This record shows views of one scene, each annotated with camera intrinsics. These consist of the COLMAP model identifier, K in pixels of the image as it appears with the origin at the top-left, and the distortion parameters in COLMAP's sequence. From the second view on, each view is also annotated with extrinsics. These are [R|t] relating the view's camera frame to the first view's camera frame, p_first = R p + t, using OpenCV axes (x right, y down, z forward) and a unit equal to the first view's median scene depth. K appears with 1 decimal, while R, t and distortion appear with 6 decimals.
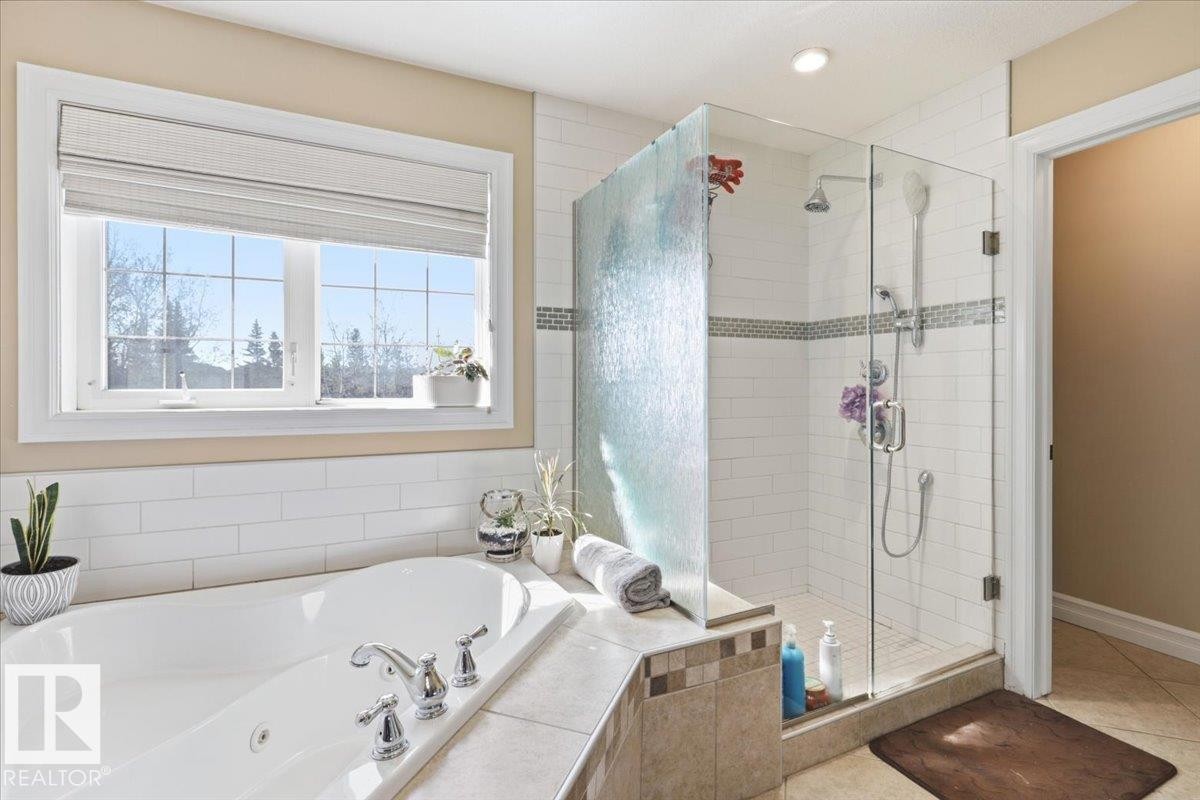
lens RADIAL K [[553.5, 0, 584.9], [0, 553.5, 385.7], [0, 0, 1]] dist [-0.000908, -0.000473]
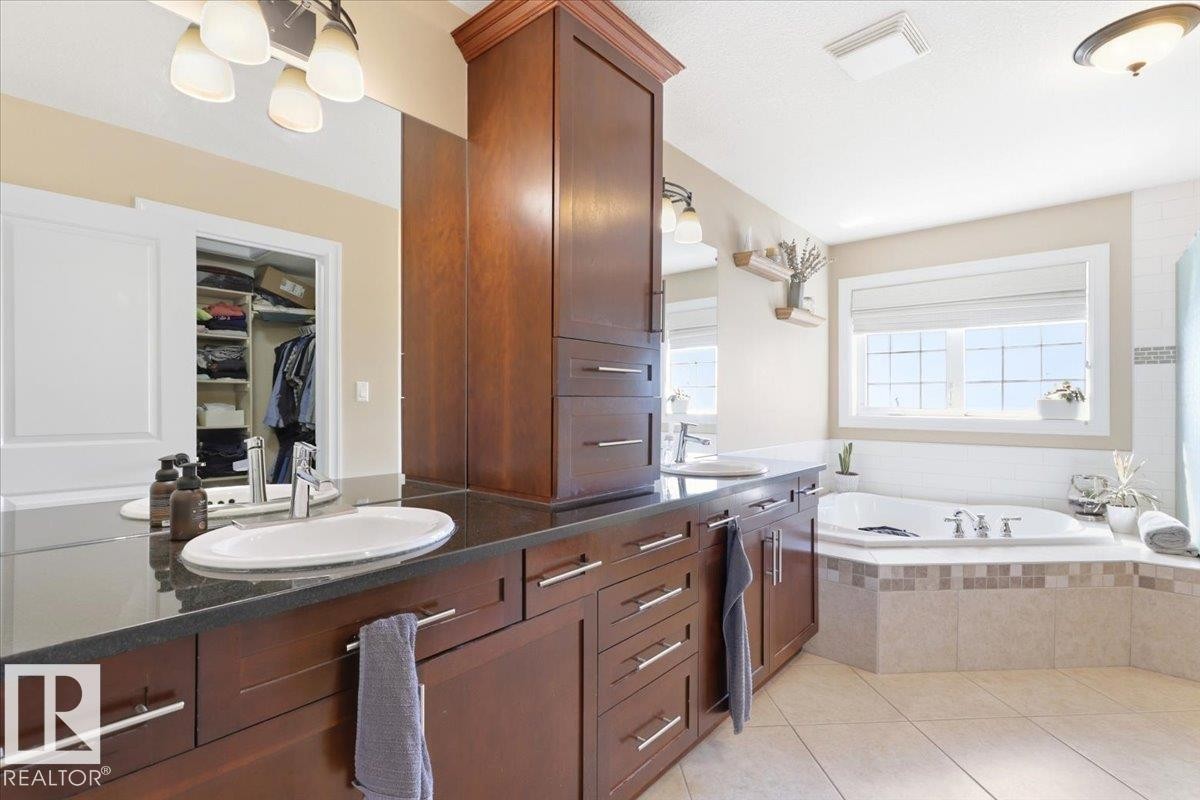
lens RADIAL K [[553.5, 0, 596.8], [0, 553.5, 402.5], [0, 0, 1]] dist [-0.000908, -0.000473]
pose [[0.408599, -0.002550, -0.912710, 0.651539], [-0.001524, 0.999993, -0.003476, -0.001968], [0.912713, 0.002812, 0.408592, -0.811572]]
